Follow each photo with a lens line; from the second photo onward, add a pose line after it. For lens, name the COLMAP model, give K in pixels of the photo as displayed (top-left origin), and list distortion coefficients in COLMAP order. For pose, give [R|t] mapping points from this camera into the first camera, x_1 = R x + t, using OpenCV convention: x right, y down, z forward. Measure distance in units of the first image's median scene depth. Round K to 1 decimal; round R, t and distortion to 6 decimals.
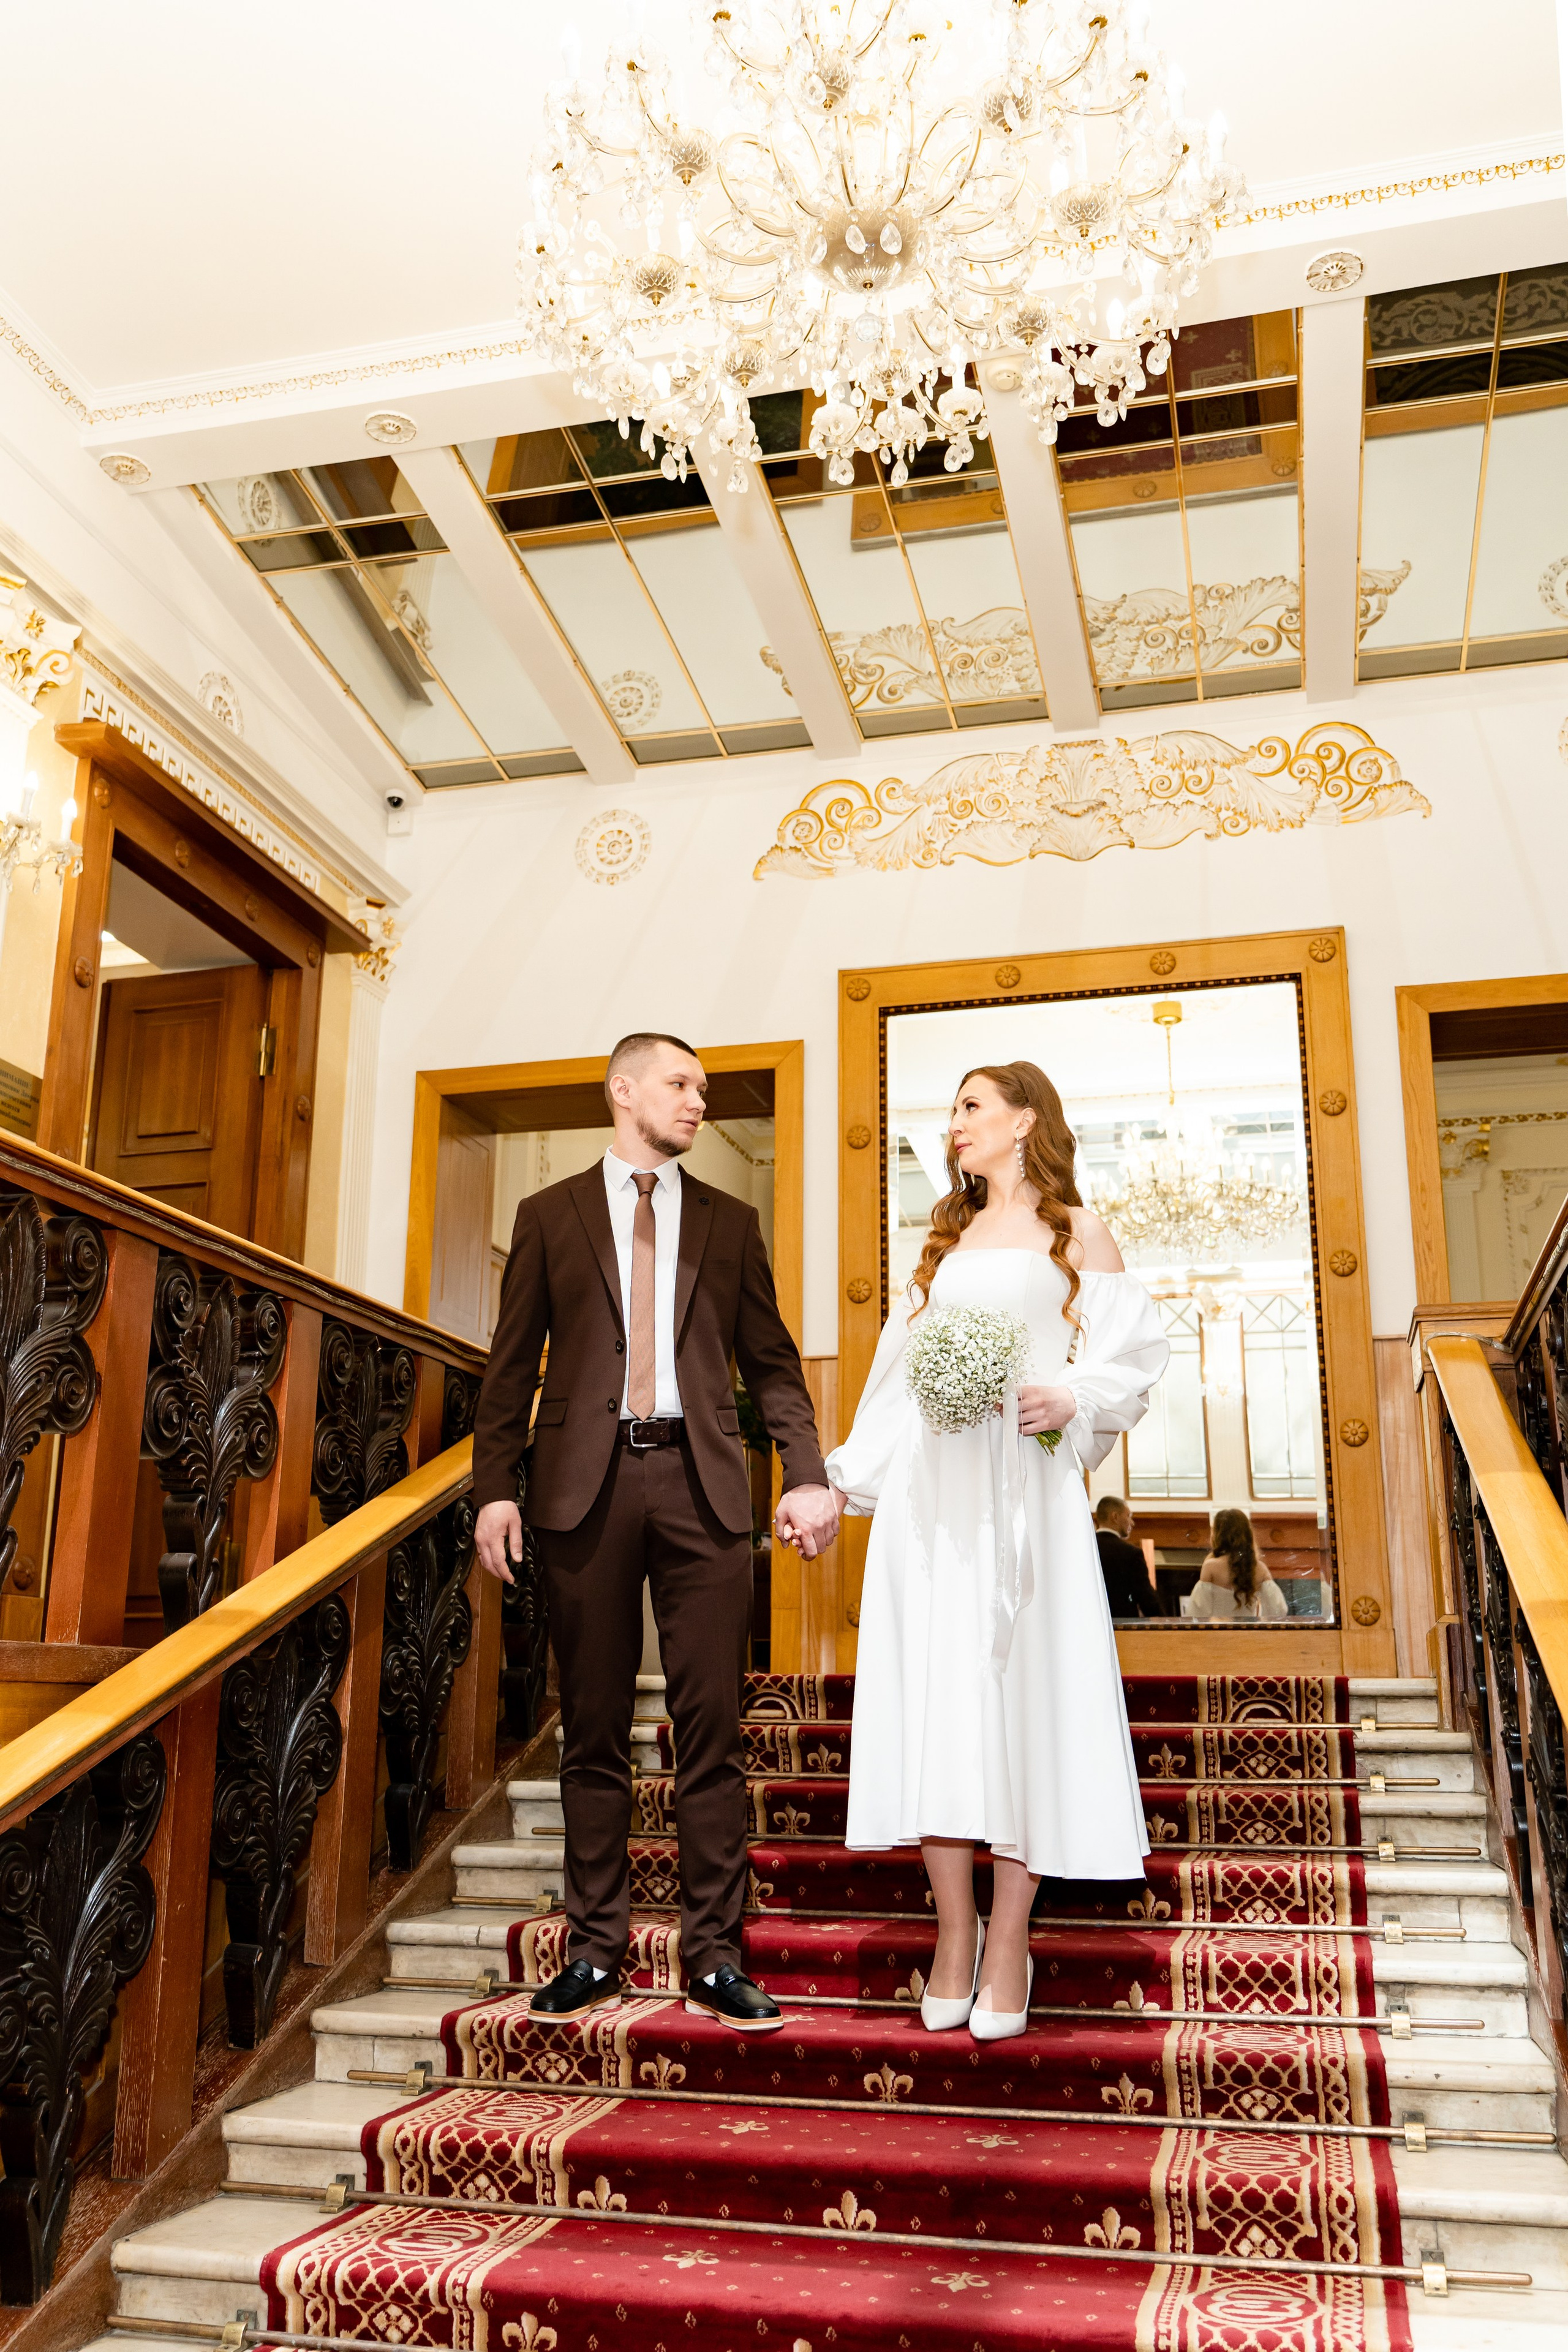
lens RADIAL K [[2057.3, 0, 784.0], [0, 2057.3, 1176.0], [0, 0, 1]] dist [-0.005295, -0.001940]
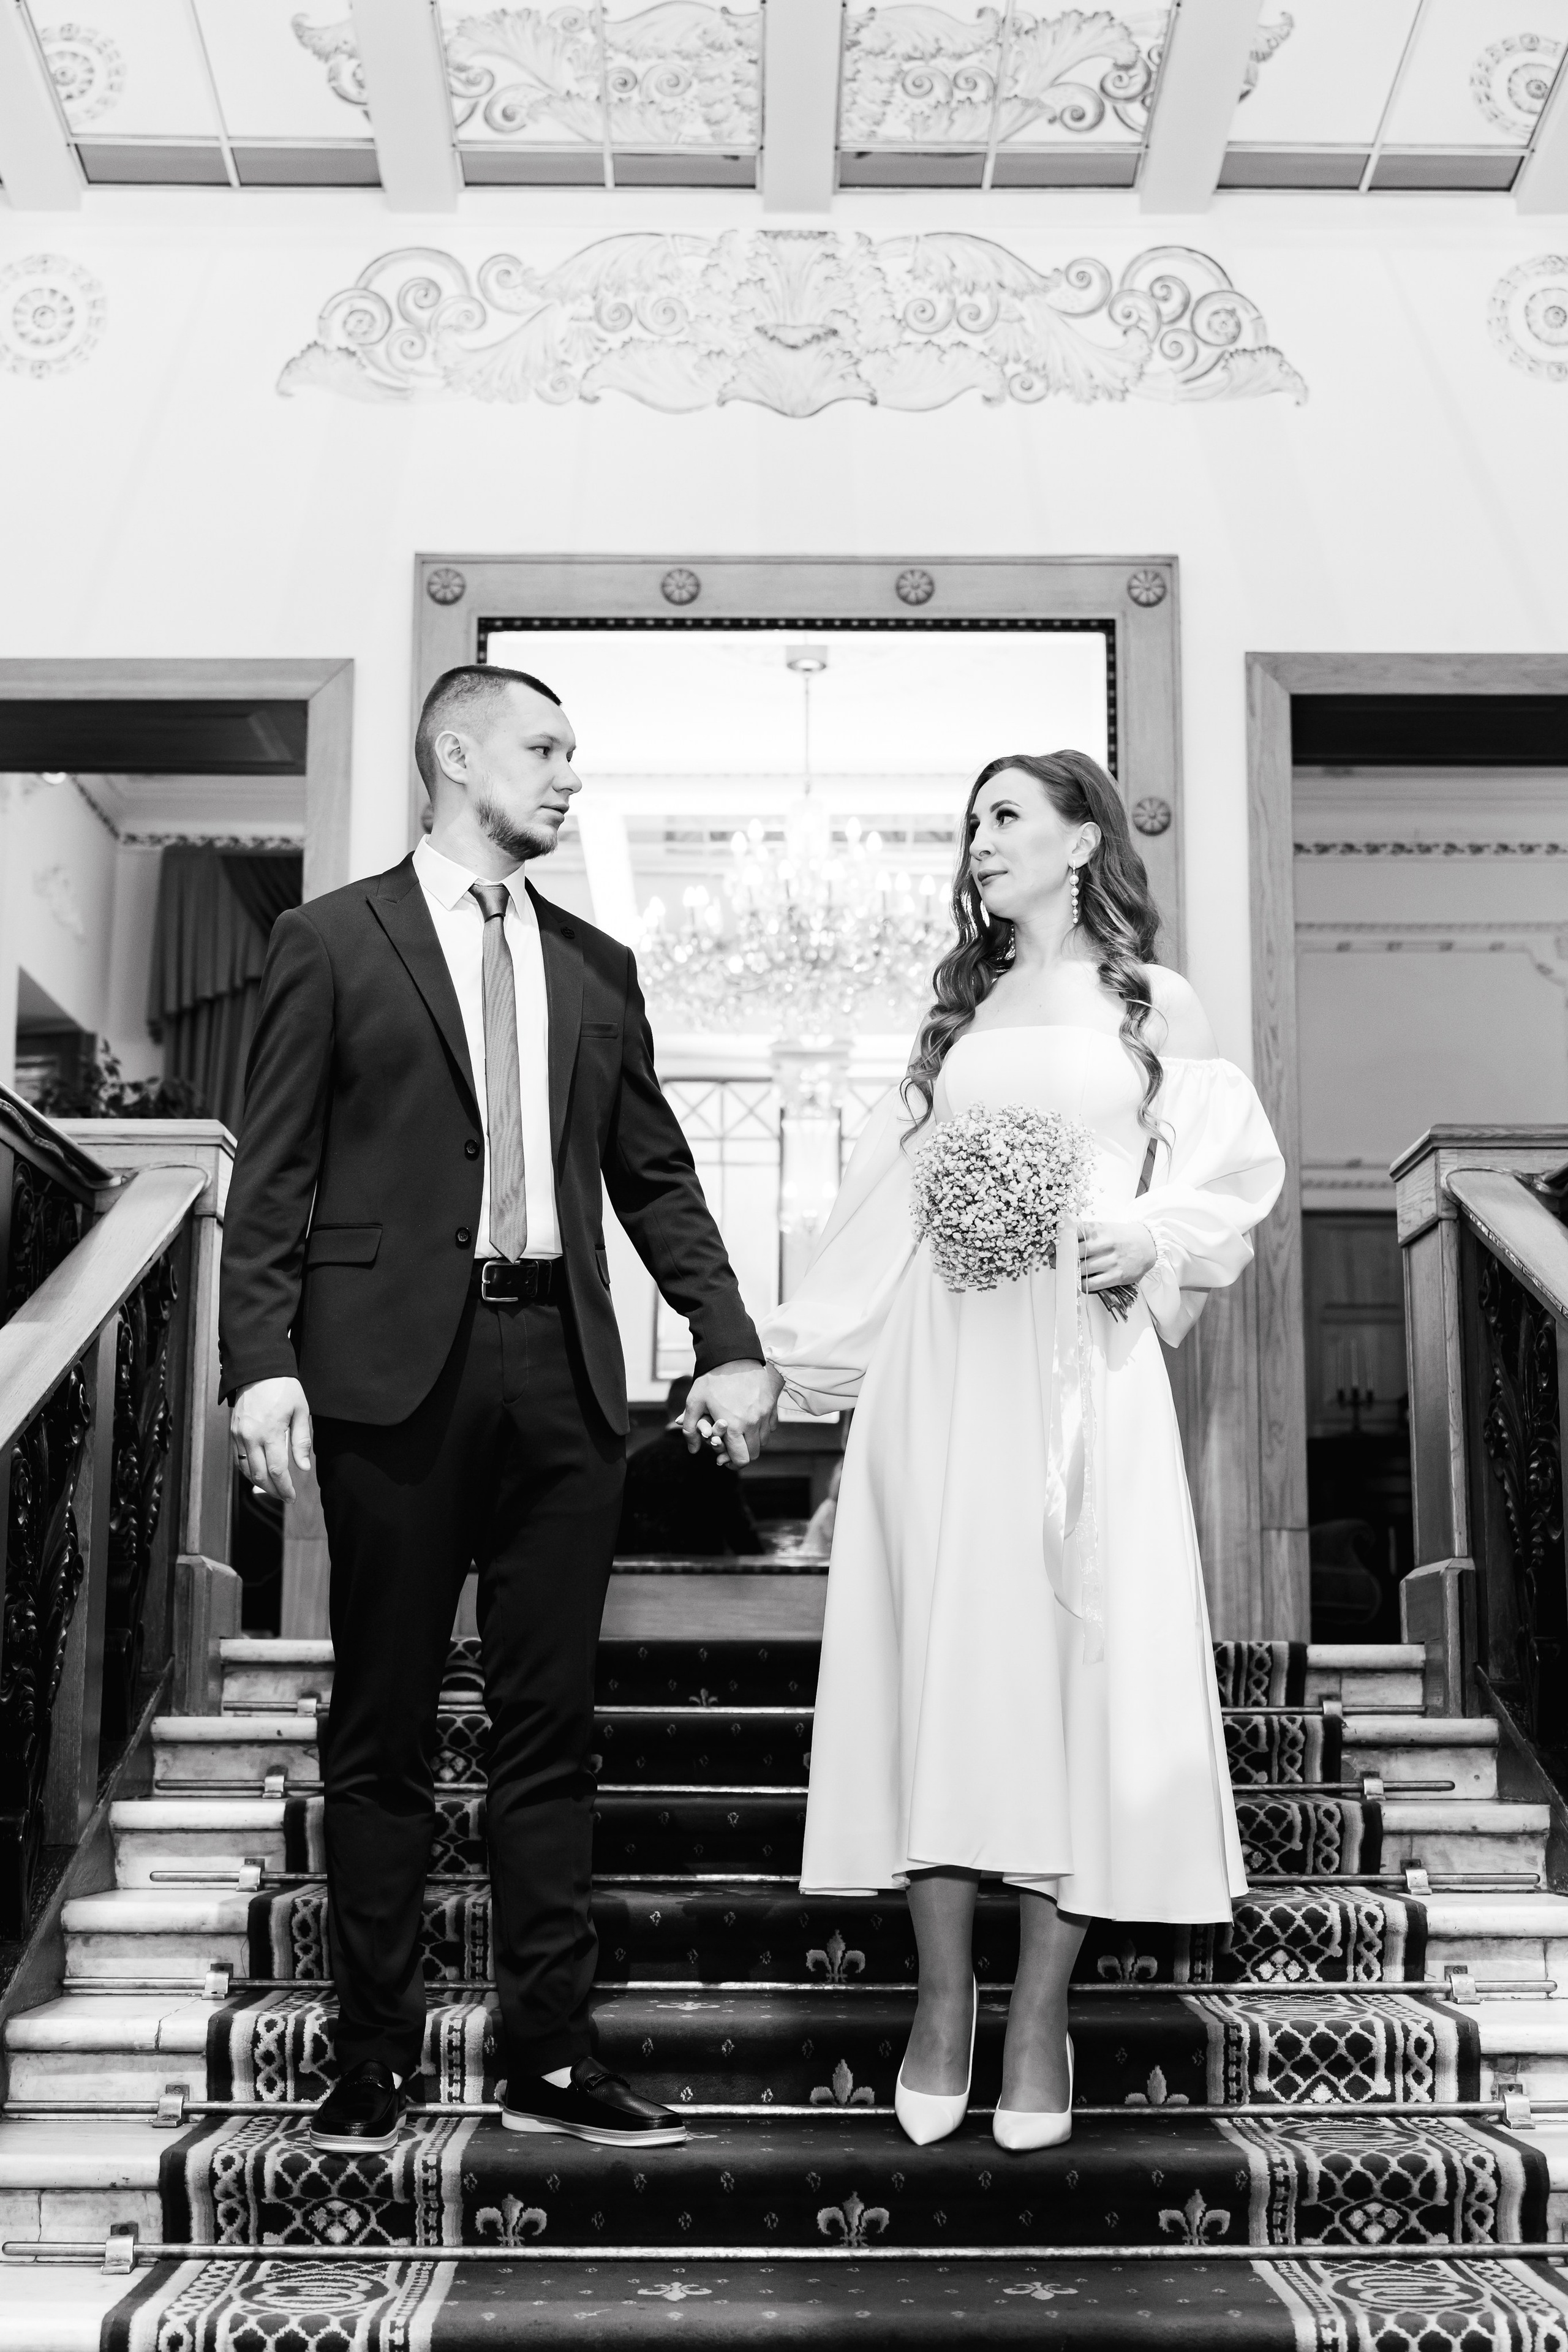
lens RADIAL K [[3176.3, 0, 784.0], [0, 3176.3, 1176.0], [0, 0, 1]] dist [0.003757, -0.009055]
pose [[0.964354, 0.037700, 0.261915, -0.206848], [-0.062654, 0.994185, 0.087586, -0.002278], [-0.257090, -0.100874, 0.961108, 0.005406]]
